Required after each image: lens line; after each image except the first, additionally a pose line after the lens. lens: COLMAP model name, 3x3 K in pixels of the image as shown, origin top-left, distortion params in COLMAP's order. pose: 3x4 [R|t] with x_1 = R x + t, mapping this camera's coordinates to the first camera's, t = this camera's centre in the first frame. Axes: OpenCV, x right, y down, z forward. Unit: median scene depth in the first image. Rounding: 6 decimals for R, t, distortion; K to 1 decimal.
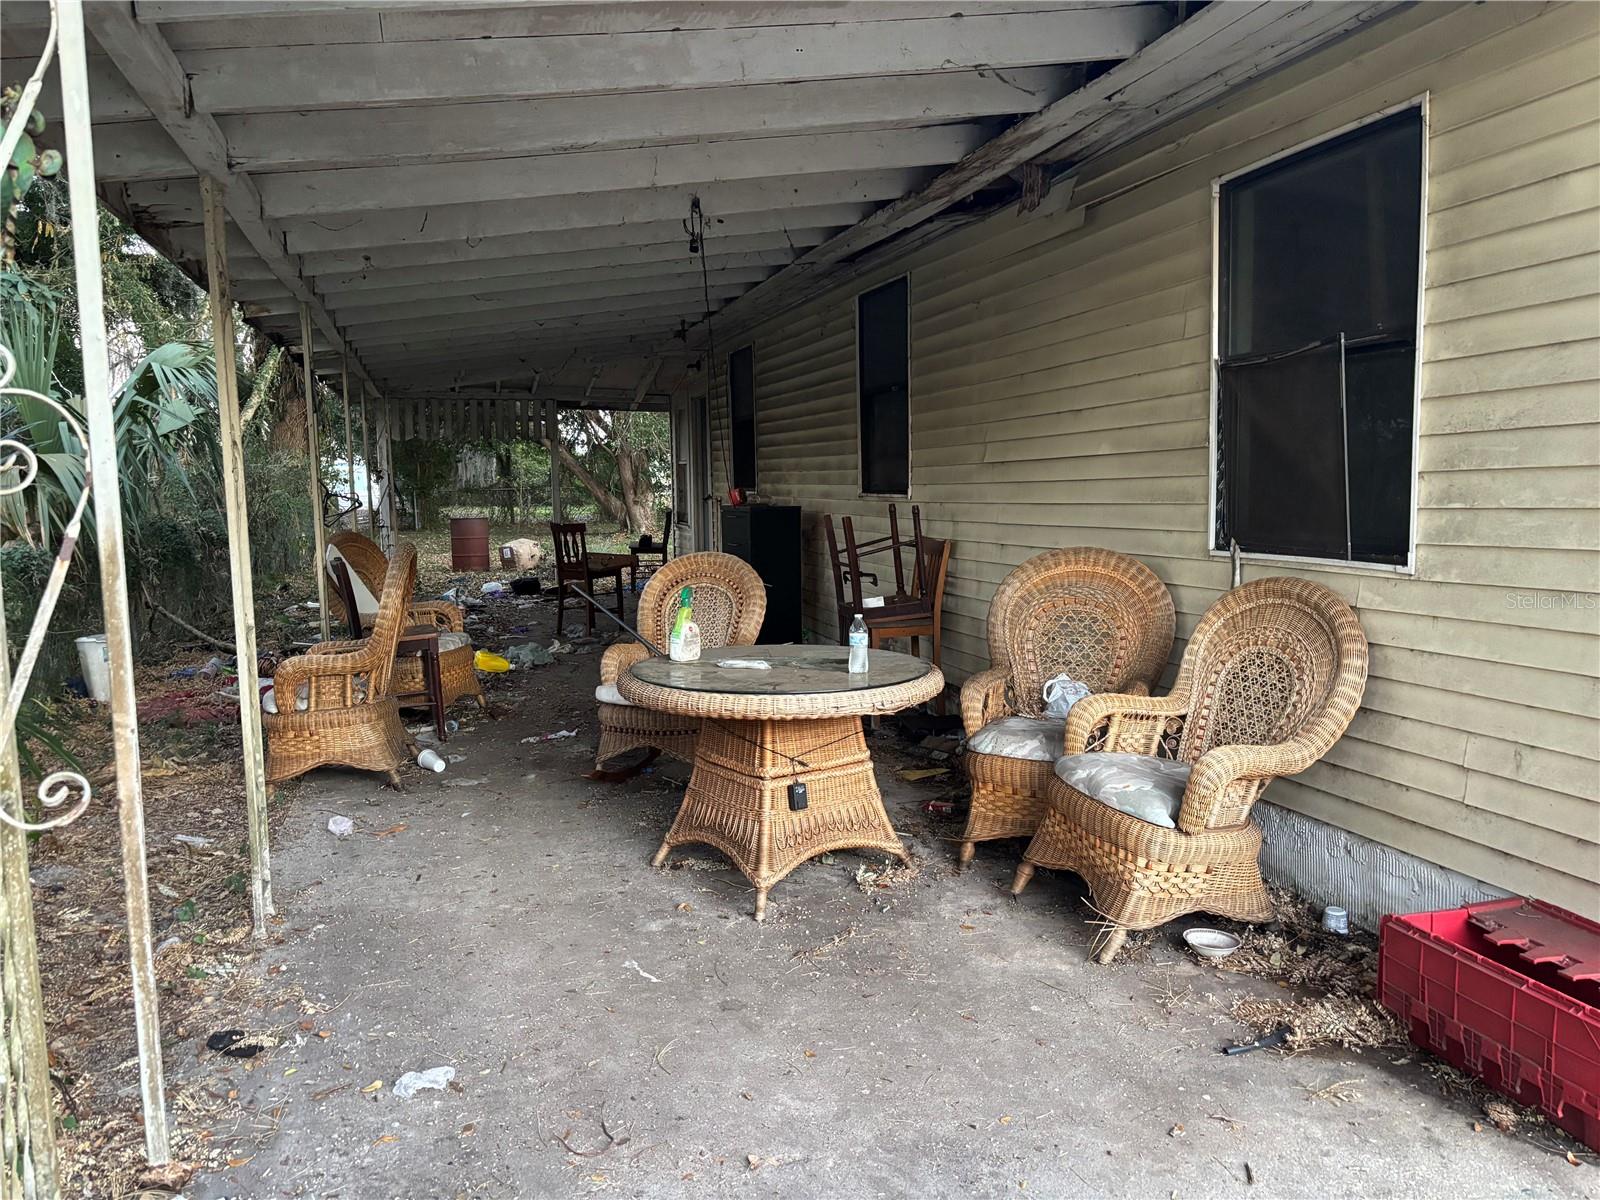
lens RADIAL K [[1252.8, 0, 810.3], [0, 1252.8, 606.6], [0, 0, 1]] dist [0.047697, -0.063072]
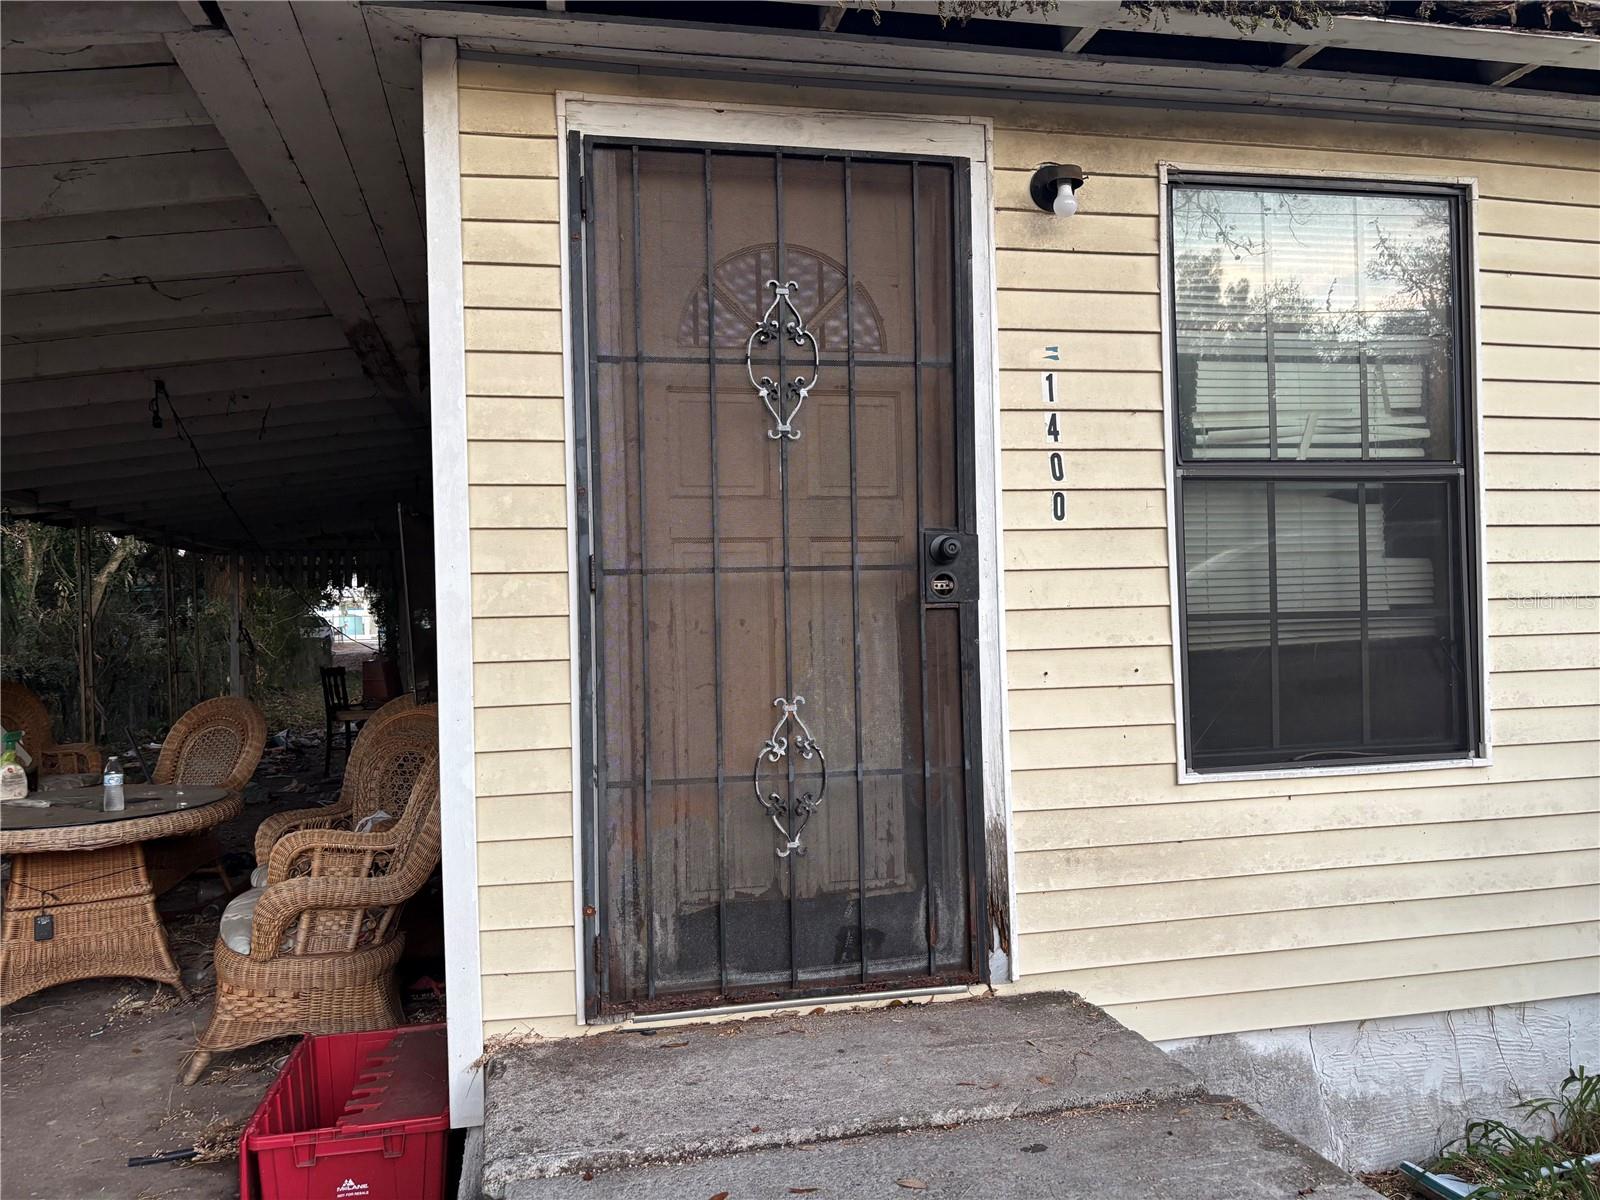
lens RADIAL K [[1252.8, 0, 810.3], [0, 1252.8, 606.6], [0, 0, 1]] dist [0.047697, -0.063072]
pose [[0.998183, -0.013630, -0.058697, 0.720793], [0.007282, 0.994228, -0.107036, -0.001757], [0.059817, 0.106414, 0.992521, -0.069345]]
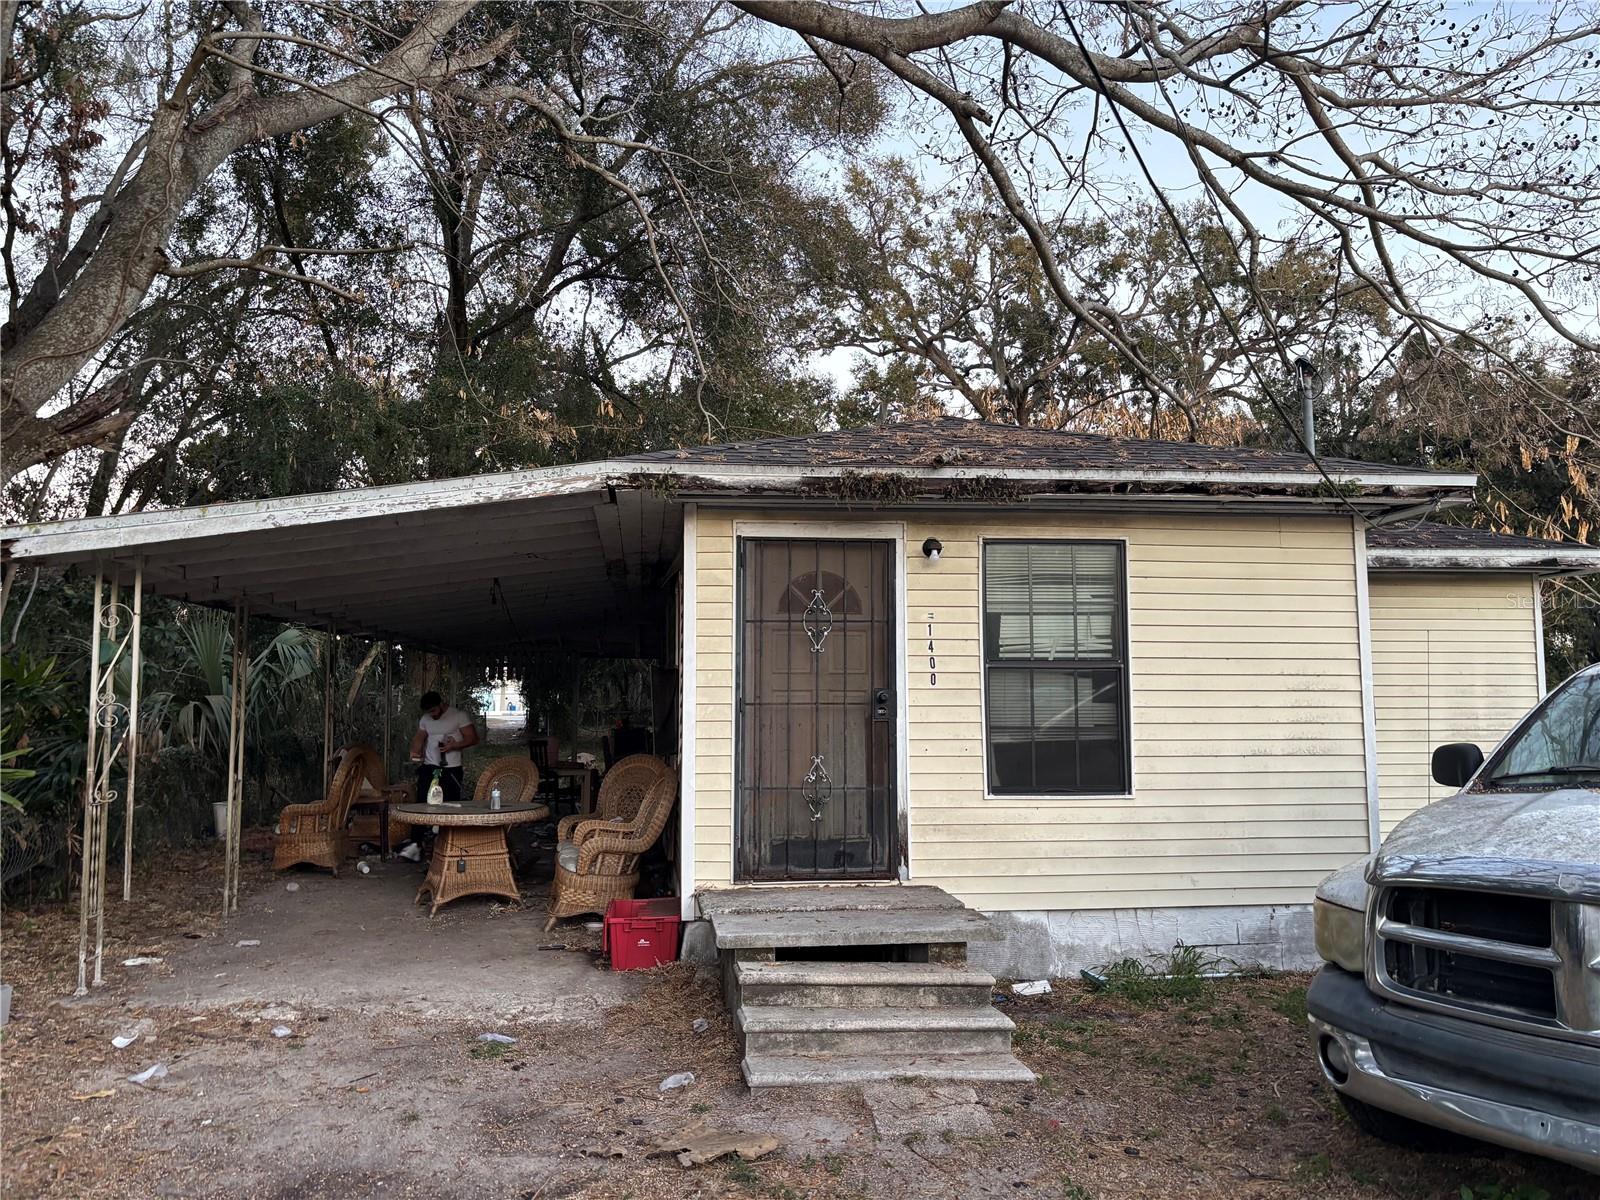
lens RADIAL K [[1191.7, 0, 800.3], [0, 1191.7, 585.7], [0, 0, 1]] dist [0.169647, -0.488396]
pose [[0.988619, -0.004619, -0.150370, 0.899498], [-0.024841, 0.980797, -0.193445, 0.065264], [0.148376, 0.194979, 0.969519, -1.056851]]
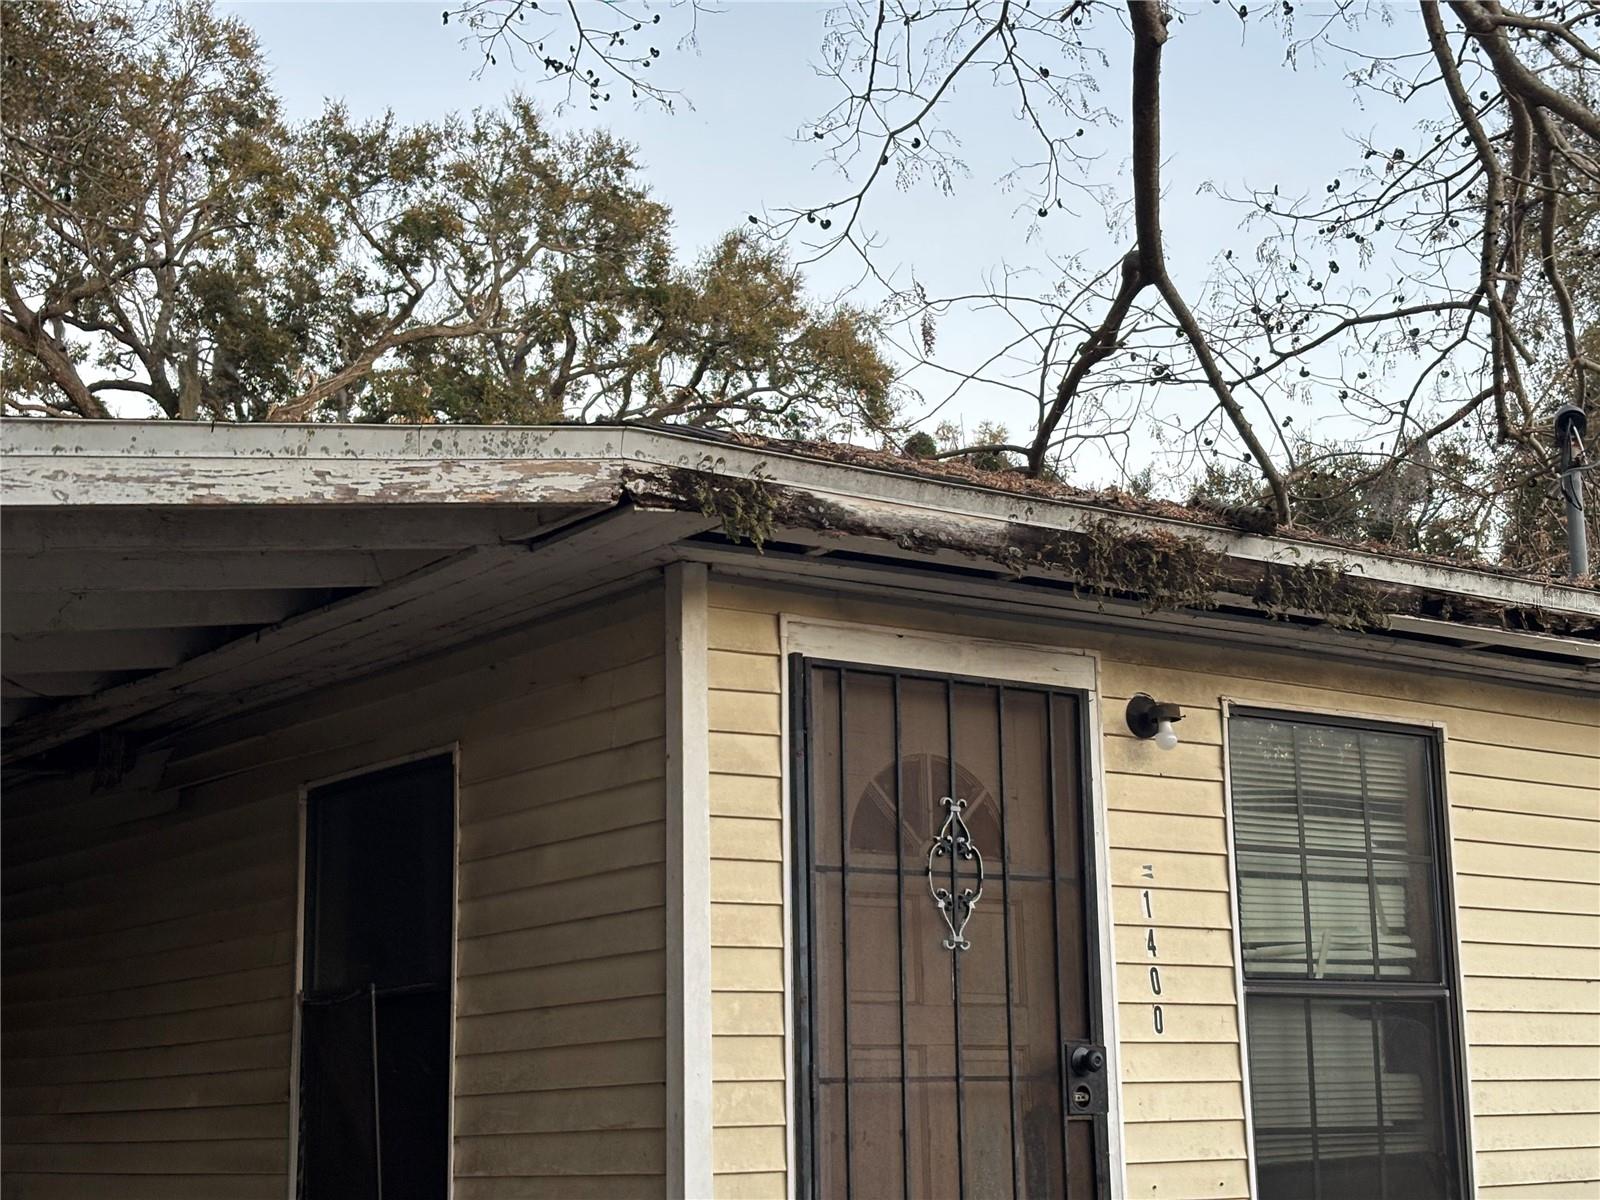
lens RADIAL K [[2414.8, 0, 865.5], [0, 2414.8, 599.5], [0, 0, 1]] dist [0.266230, -1.321868]
pose [[0.932786, 0.068059, 0.353947, 0.089136], [0.043137, 0.953872, -0.297099, 0.053581], [-0.357840, 0.292398, 0.886822, -0.689871]]
